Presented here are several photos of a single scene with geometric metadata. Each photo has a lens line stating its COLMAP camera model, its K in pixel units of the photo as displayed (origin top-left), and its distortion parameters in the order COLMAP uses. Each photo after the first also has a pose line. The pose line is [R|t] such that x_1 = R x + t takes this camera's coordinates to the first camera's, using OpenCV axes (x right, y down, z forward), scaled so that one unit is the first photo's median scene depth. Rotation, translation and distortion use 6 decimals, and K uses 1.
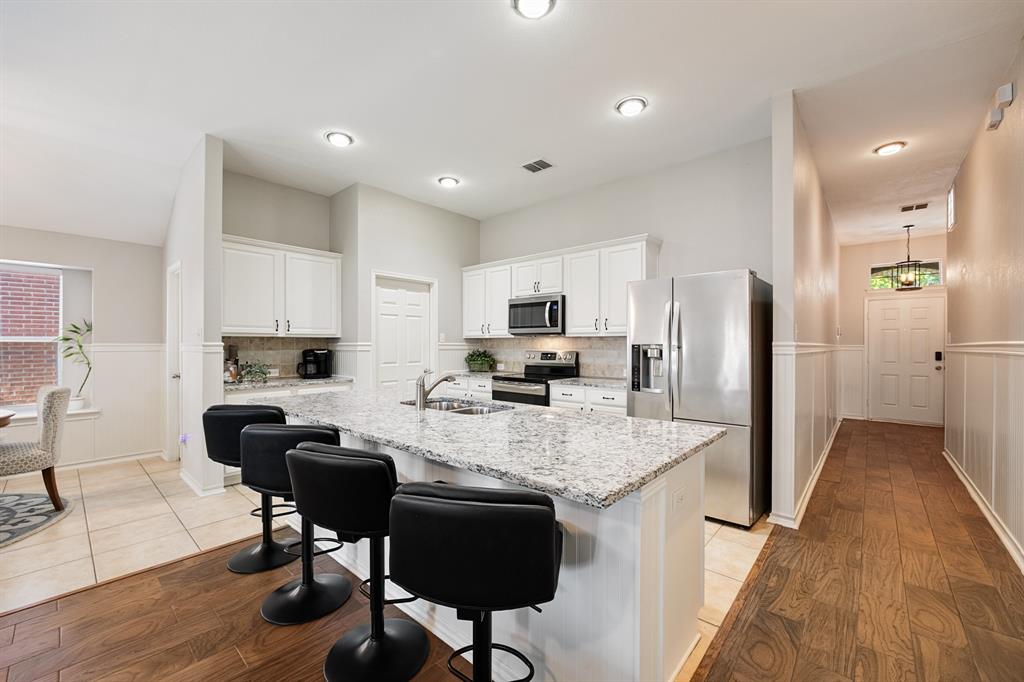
lens RADIAL K [[412.0, 0, 514.5], [0, 412.0, 344.4], [0, 0, 1]] dist [-0.001720, 0.000208]
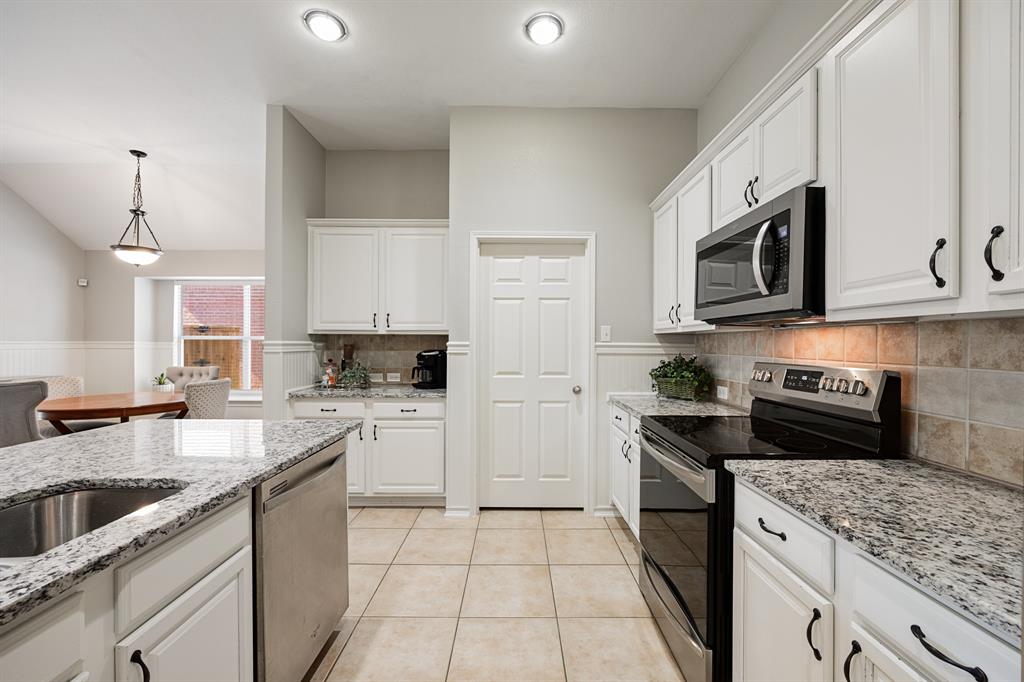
lens RADIAL K [[412.0, 0, 514.5], [0, 412.0, 344.4], [0, 0, 1]] dist [-0.001720, 0.000208]
pose [[0.660222, 0.005879, -0.751047, 0.198959], [-0.005337, 0.999981, 0.003136, -0.002057], [0.751052, 0.001938, 0.660241, 0.616904]]
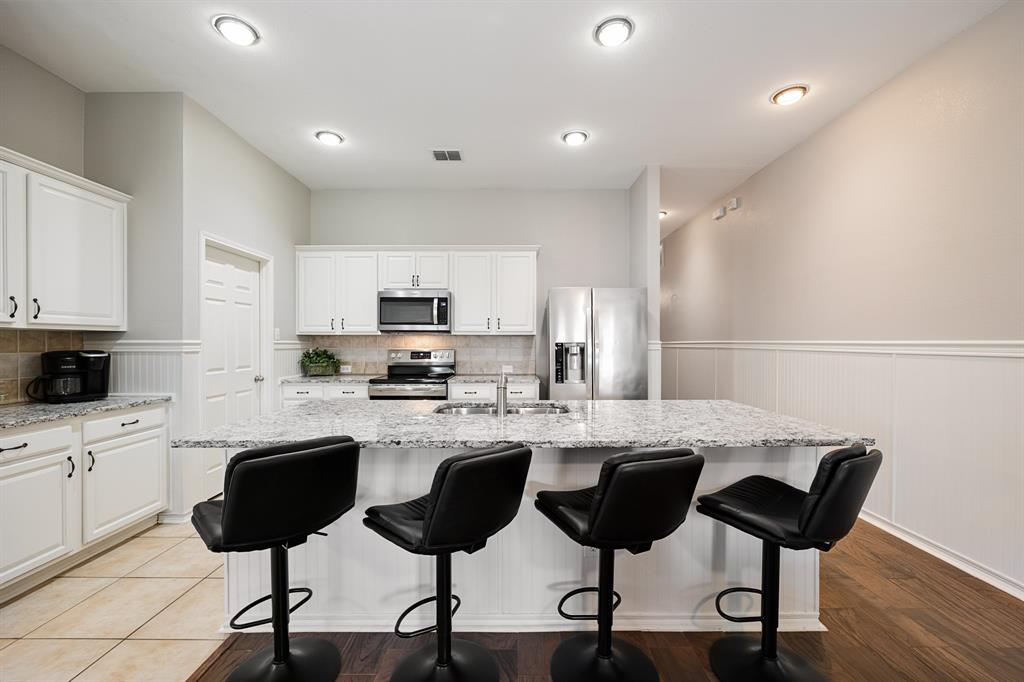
lens RADIAL K [[412.0, 0, 514.5], [0, 412.0, 344.4], [0, 0, 1]] dist [-0.001720, 0.000208]
pose [[0.747322, -0.002712, 0.664456, -0.411922], [0.000193, 0.999993, 0.003865, 0.000460], [-0.664462, -0.002760, 0.747317, 0.162064]]
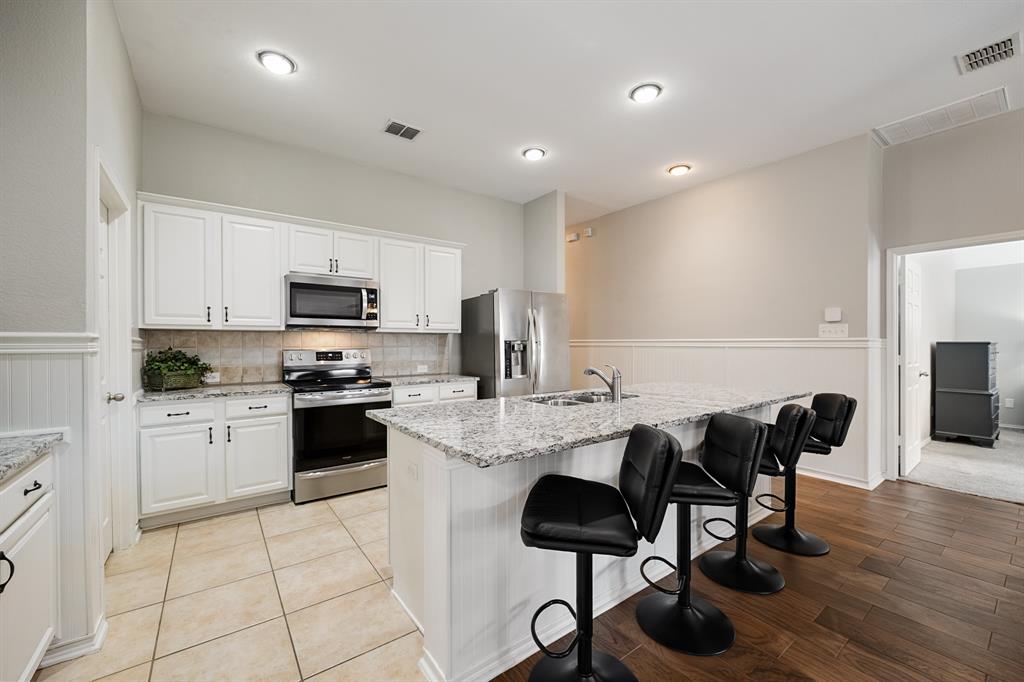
lens RADIAL K [[411.8, 0, 516.9], [0, 411.8, 346.1], [0, 0, 1]] dist [-0.000799, -0.000023]
pose [[0.200577, -0.005591, 0.979662, -0.652223], [0.003730, 0.999981, 0.004943, 0.007902], [-0.979671, 0.002663, 0.200594, 0.531684]]
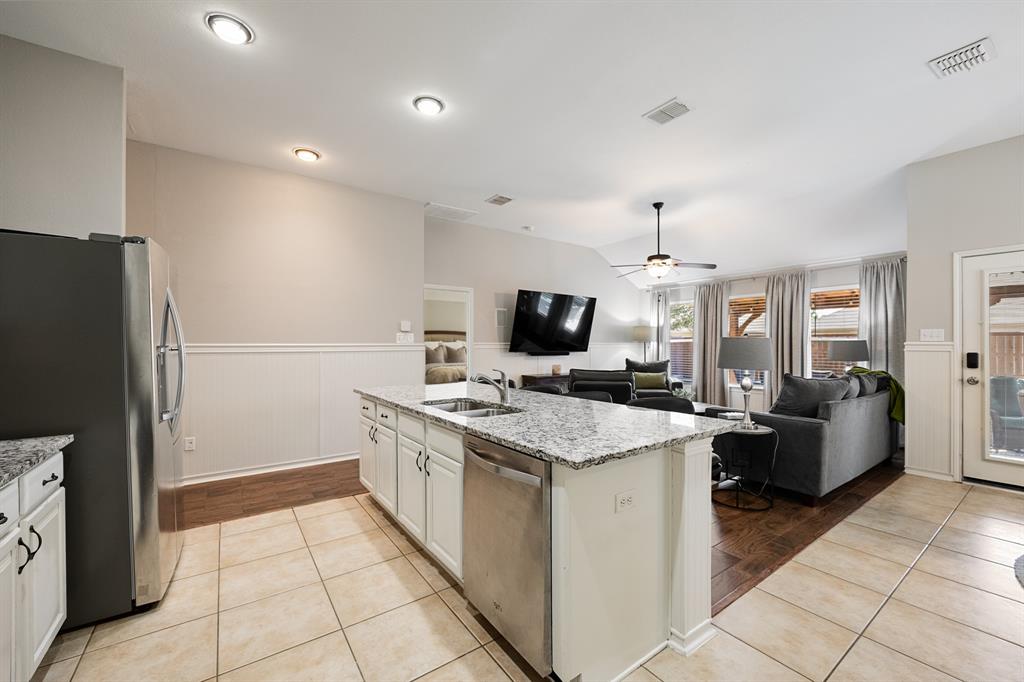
lens RADIAL K [[411.8, 0, 516.9], [0, 411.8, 346.1], [0, 0, 1]] dist [-0.000799, -0.000023]
pose [[-0.974897, 0.003017, 0.222638, -0.261667], [0.004357, 0.999975, 0.005529, -0.000548], [-0.222615, 0.006361, -0.974886, 1.076140]]
